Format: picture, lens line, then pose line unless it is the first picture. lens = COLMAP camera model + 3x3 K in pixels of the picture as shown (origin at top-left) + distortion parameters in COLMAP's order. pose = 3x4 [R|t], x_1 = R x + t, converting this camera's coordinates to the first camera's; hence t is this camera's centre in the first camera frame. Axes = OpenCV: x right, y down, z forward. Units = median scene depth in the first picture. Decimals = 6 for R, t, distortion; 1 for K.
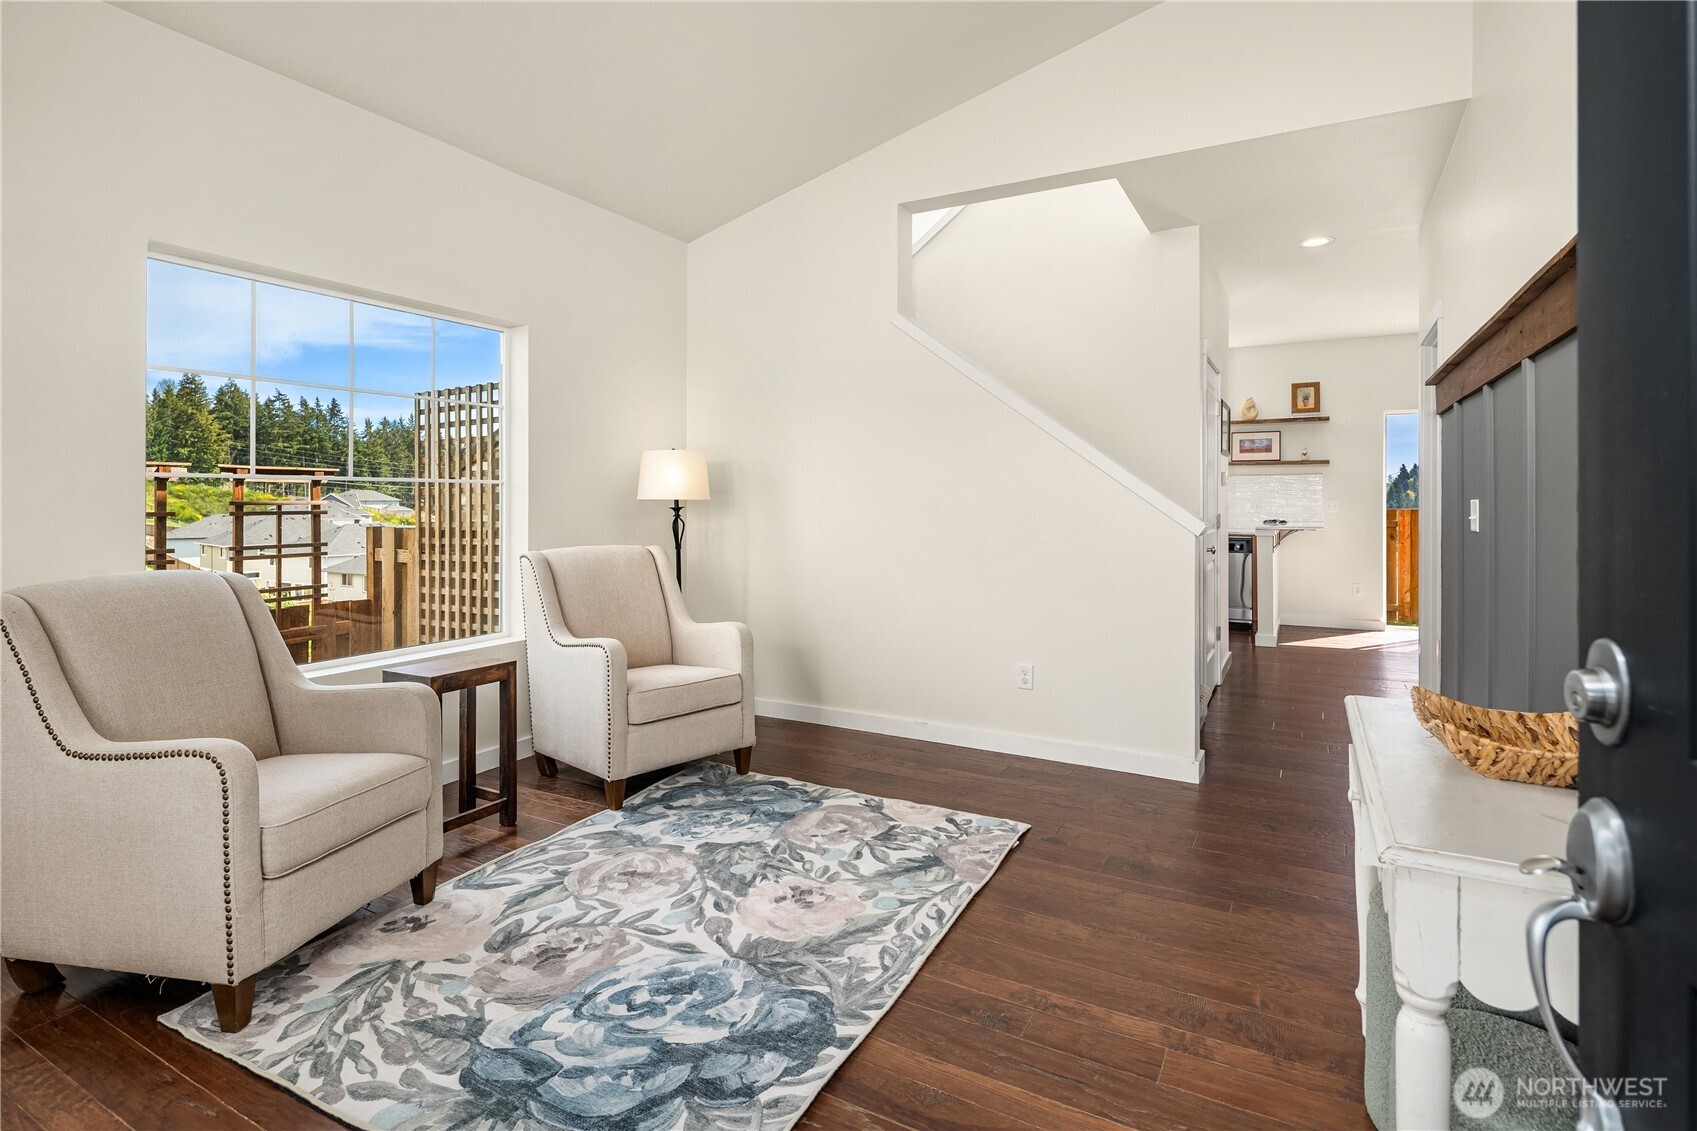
lens RADIAL K [[831.5, 0, 864.5], [0, 831.5, 492.3], [0, 0, 1]] dist [0.004529, -0.001724]
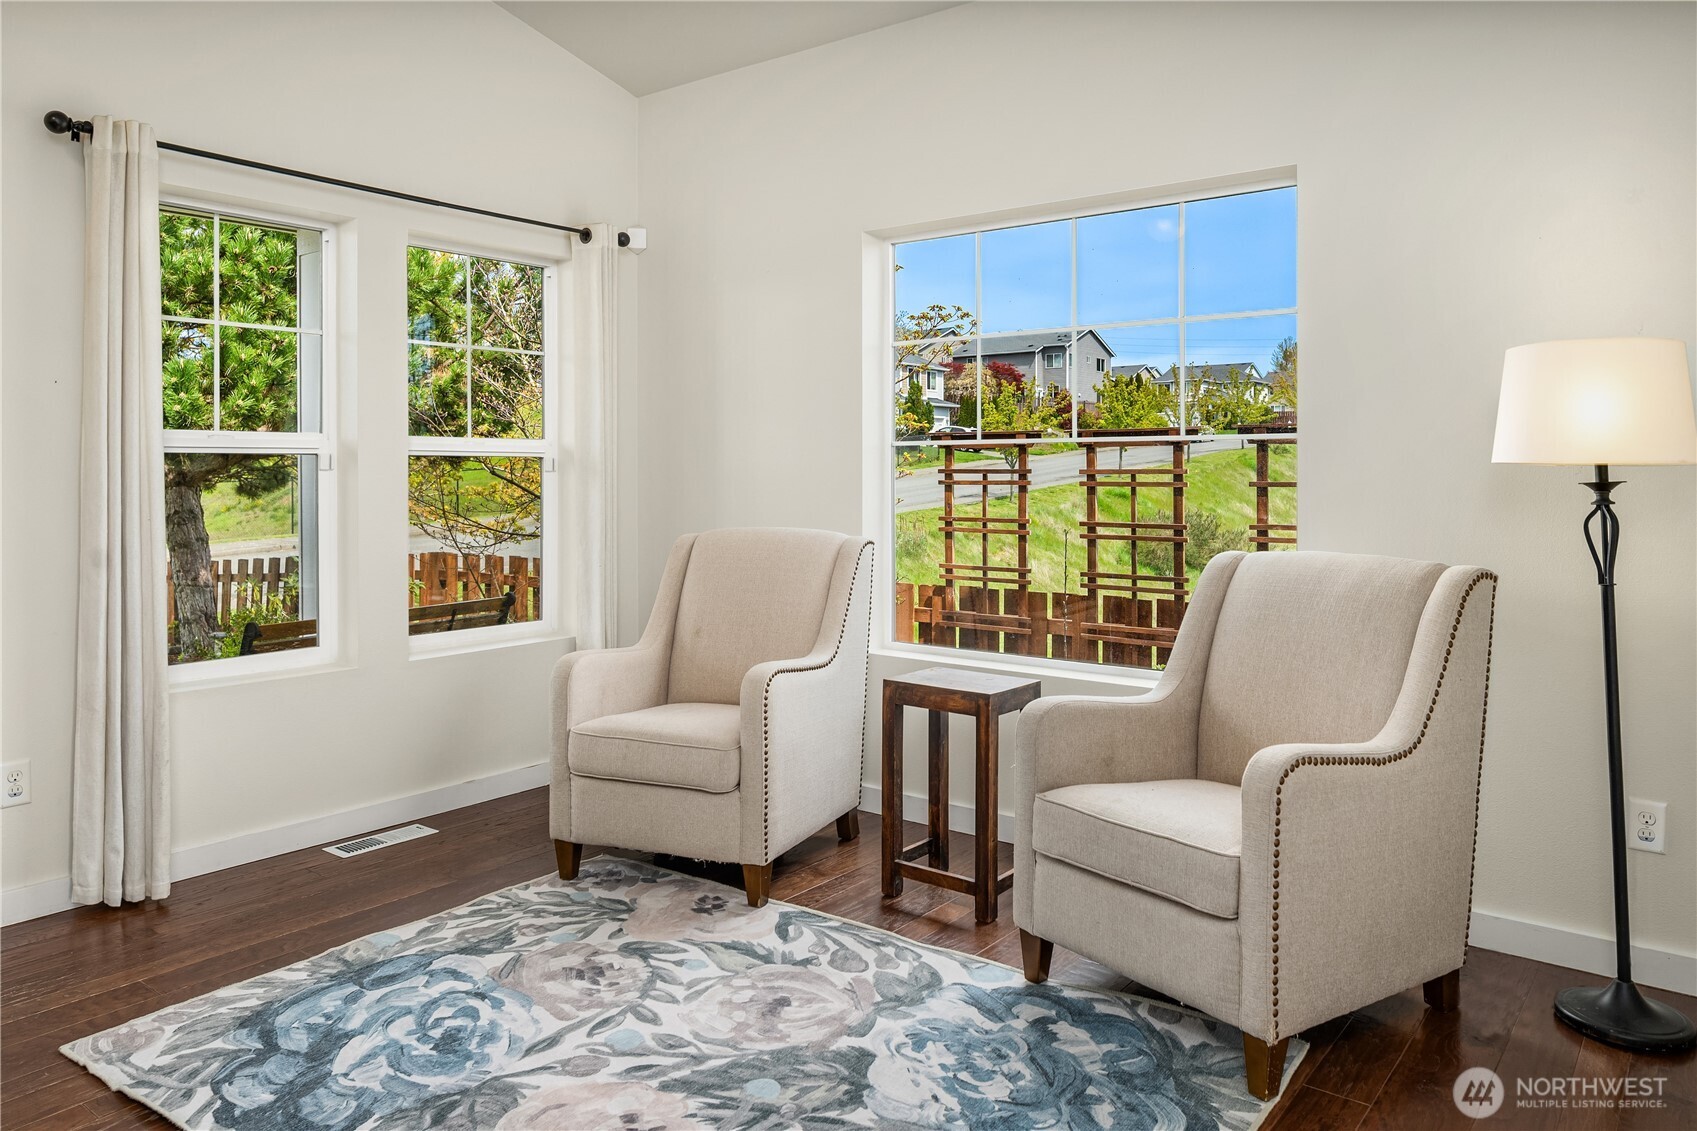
lens RADIAL K [[1163.9, 0, 848.5], [0, 1163.9, 565.5], [0, 0, 1]] dist [-0.000869, -0.007396]
pose [[-0.166749, 0.077664, -0.982936, 0.703058], [0.008545, 0.996969, 0.077323, 0.021240], [0.985962, 0.004495, -0.166908, 1.344606]]
